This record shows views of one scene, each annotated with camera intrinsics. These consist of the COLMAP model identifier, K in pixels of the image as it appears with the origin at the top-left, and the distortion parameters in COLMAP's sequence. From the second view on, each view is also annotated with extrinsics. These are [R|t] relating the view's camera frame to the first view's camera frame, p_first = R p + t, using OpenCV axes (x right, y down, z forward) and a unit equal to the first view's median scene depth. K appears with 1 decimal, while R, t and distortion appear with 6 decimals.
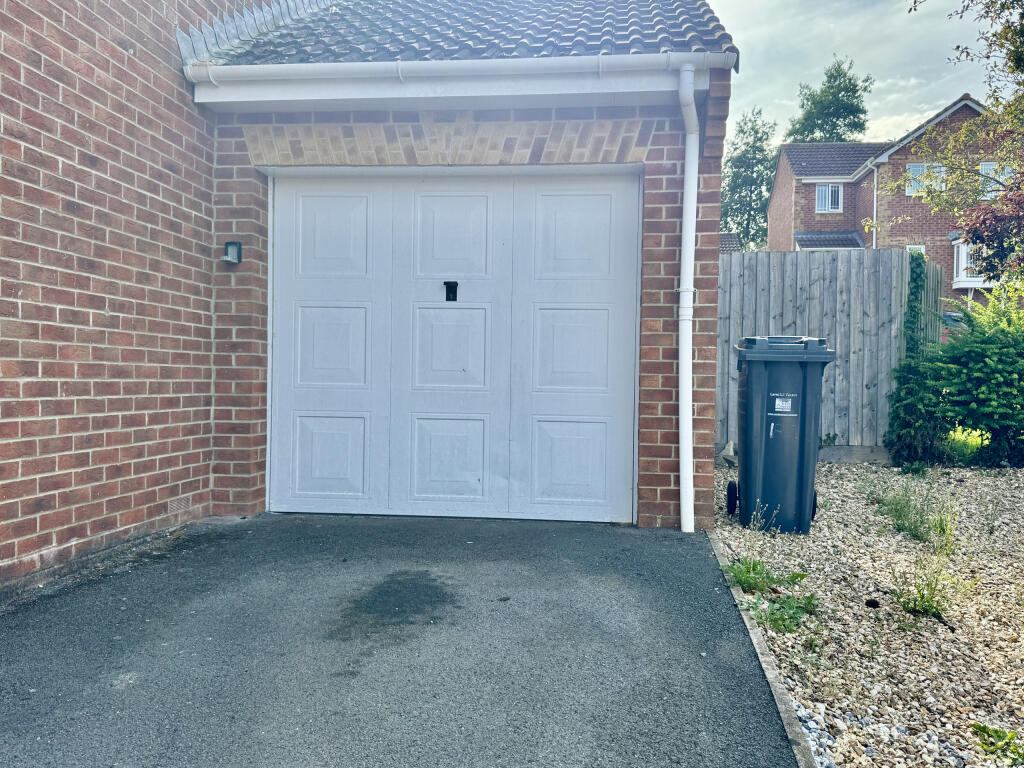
lens RADIAL K [[826.6, 0, 512.0], [0, 826.6, 384.0], [0, 0, 1]] dist [0.109074, -0.211693]
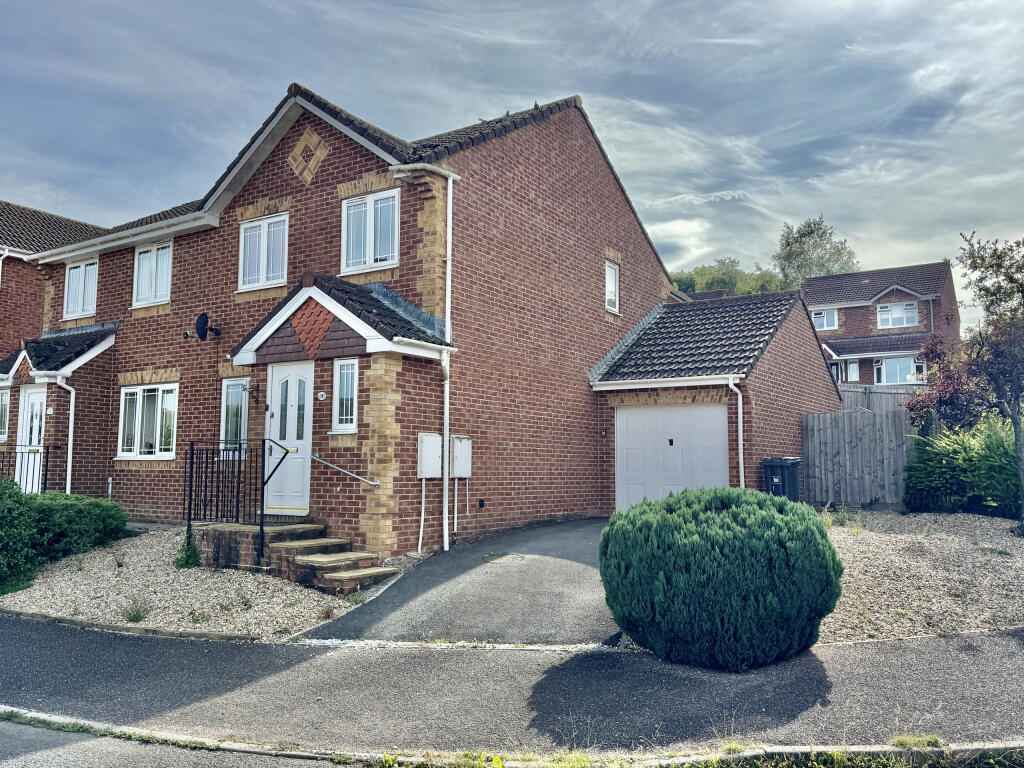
lens RADIAL K [[826.6, 0, 512.0], [0, 826.6, 384.0], [0, 0, 1]] dist [0.109074, -0.211693]
pose [[0.892272, -0.052378, -0.448450, 0.821490], [0.001501, 0.993587, -0.113062, 0.019520], [0.451496, 0.100209, 0.886628, -2.090413]]
